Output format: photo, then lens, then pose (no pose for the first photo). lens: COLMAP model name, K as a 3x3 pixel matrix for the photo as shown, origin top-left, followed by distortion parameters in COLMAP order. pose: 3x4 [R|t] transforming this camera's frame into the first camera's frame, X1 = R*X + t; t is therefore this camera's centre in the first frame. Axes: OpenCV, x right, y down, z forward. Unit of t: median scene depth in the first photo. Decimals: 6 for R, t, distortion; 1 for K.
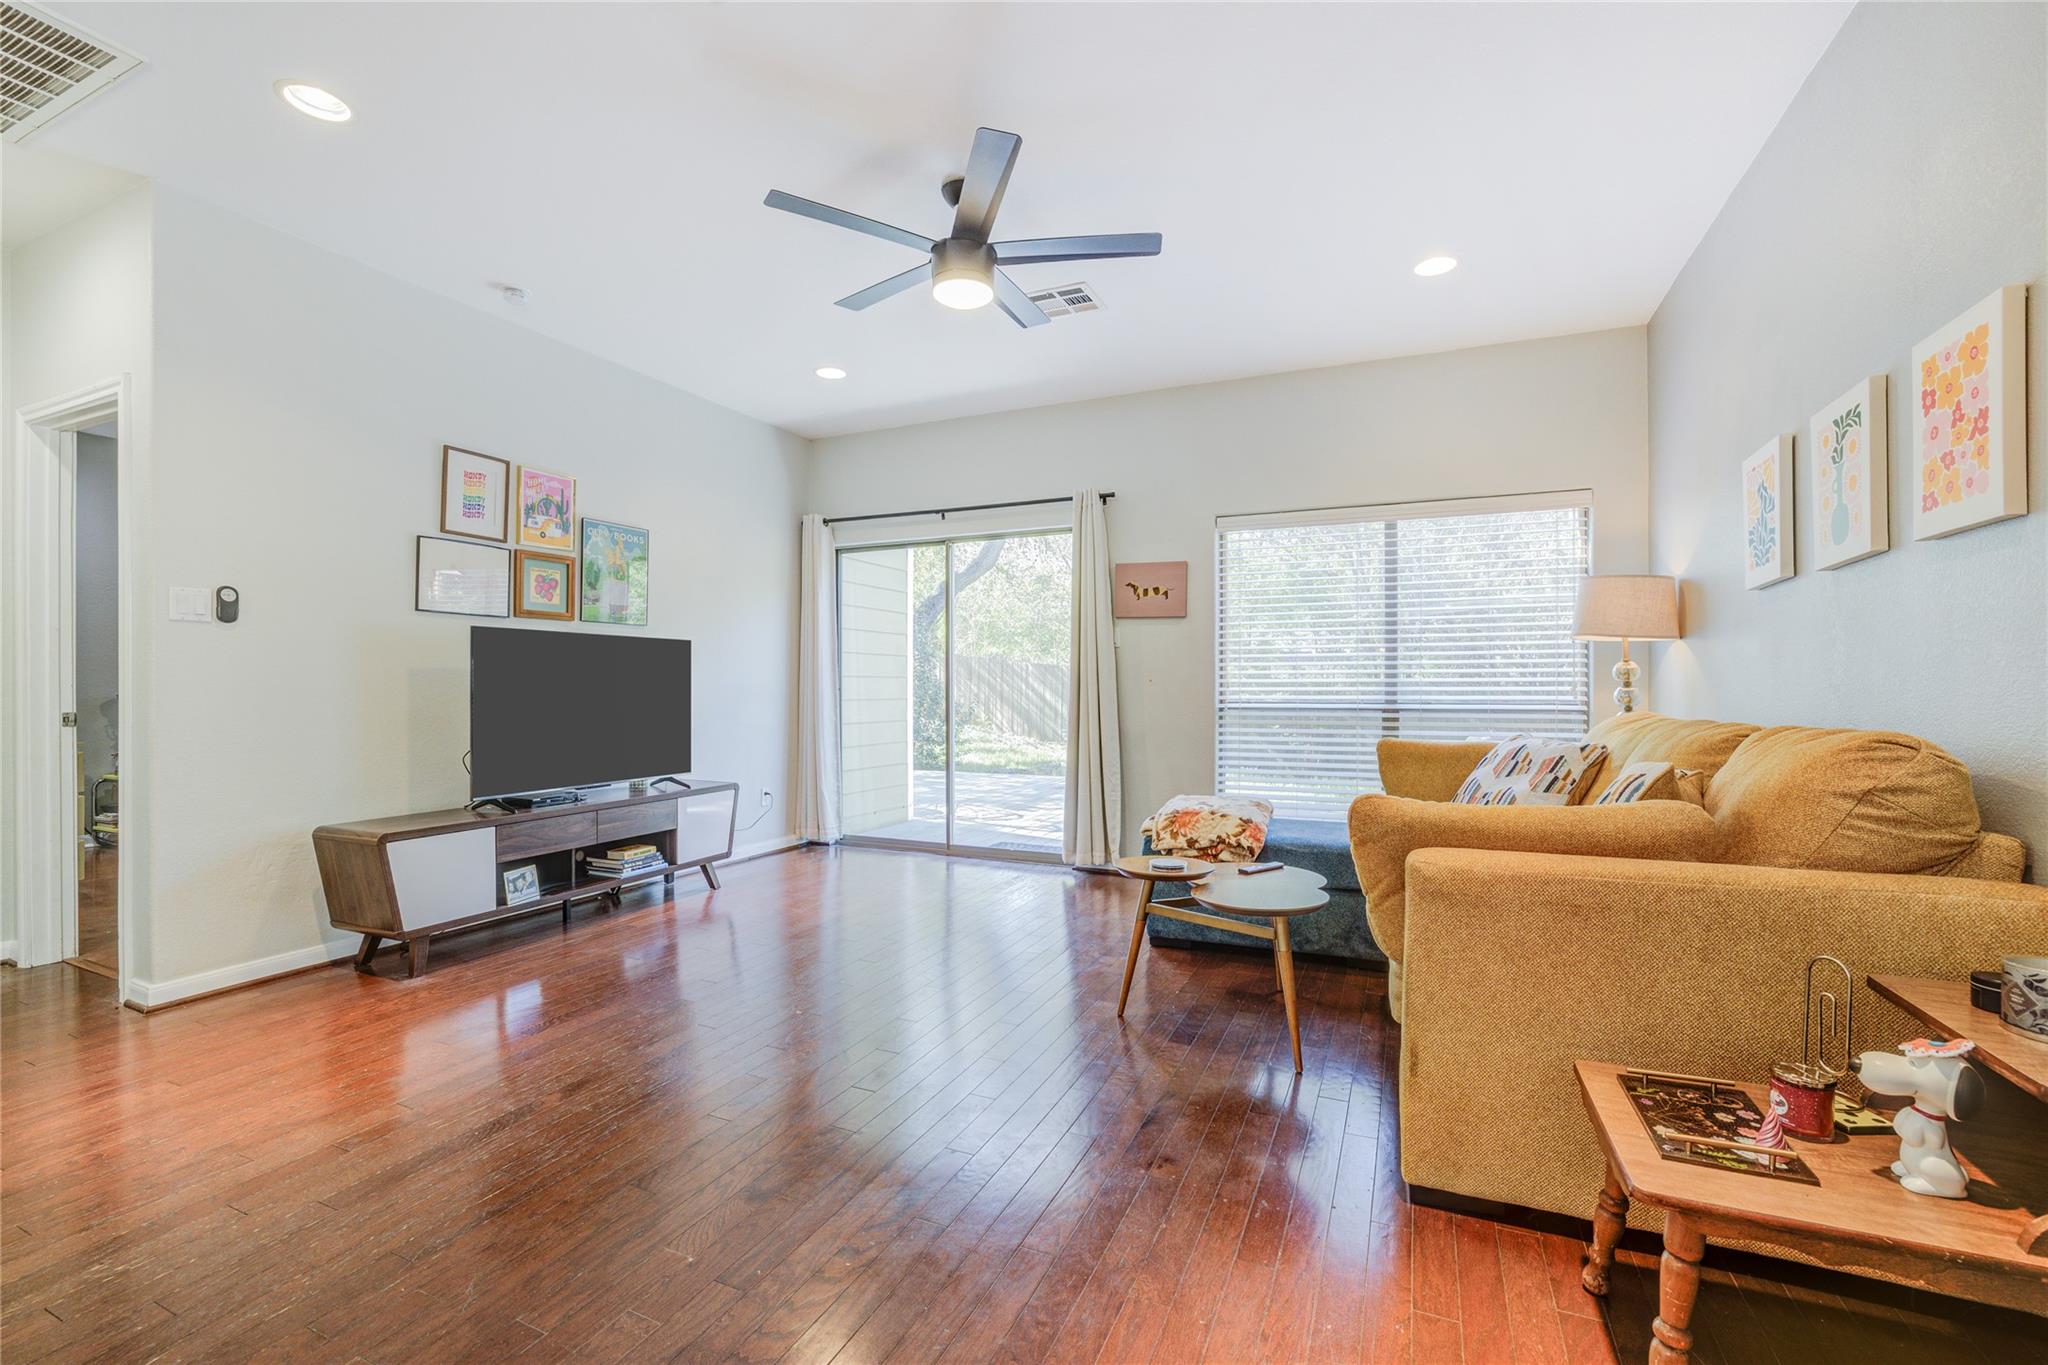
lens RADIAL K [[885.7, 0, 1020.5], [0, 885.7, 682.2], [0, 0, 1]] dist [-0.019049, 0.000437]
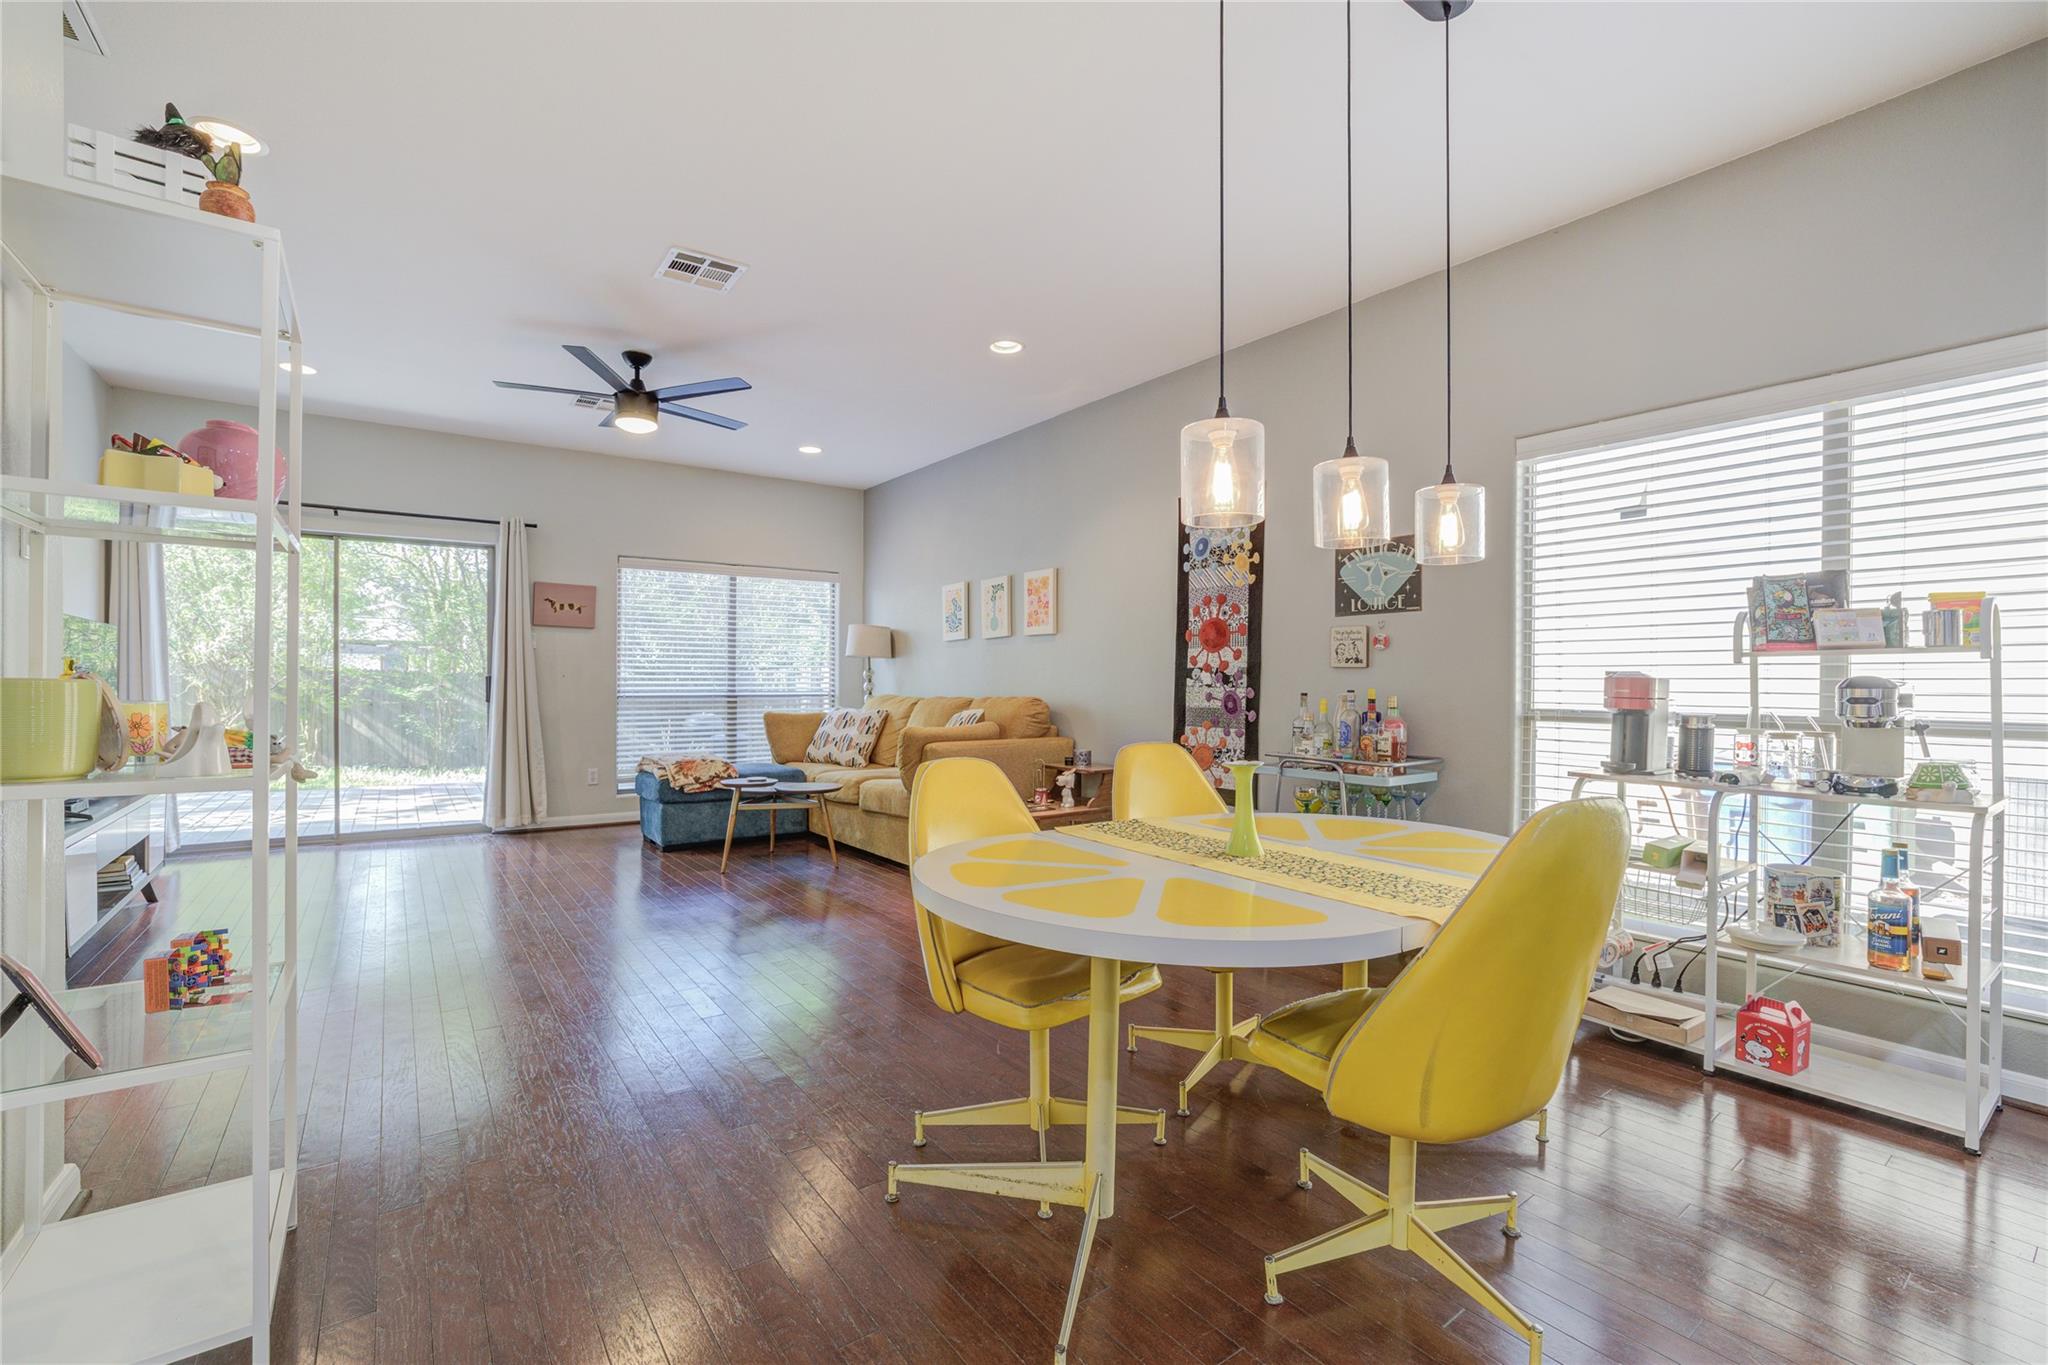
lens RADIAL K [[885.7, 0, 1020.9], [0, 885.7, 680.1], [0, 0, 1]] dist [-0.019049, 0.000437]
pose [[0.495552, 0.002636, 0.868574, -0.708258], [-0.007934, 0.999967, 0.001492, -0.003457], [-0.868542, -0.007630, 0.495556, -0.228411]]
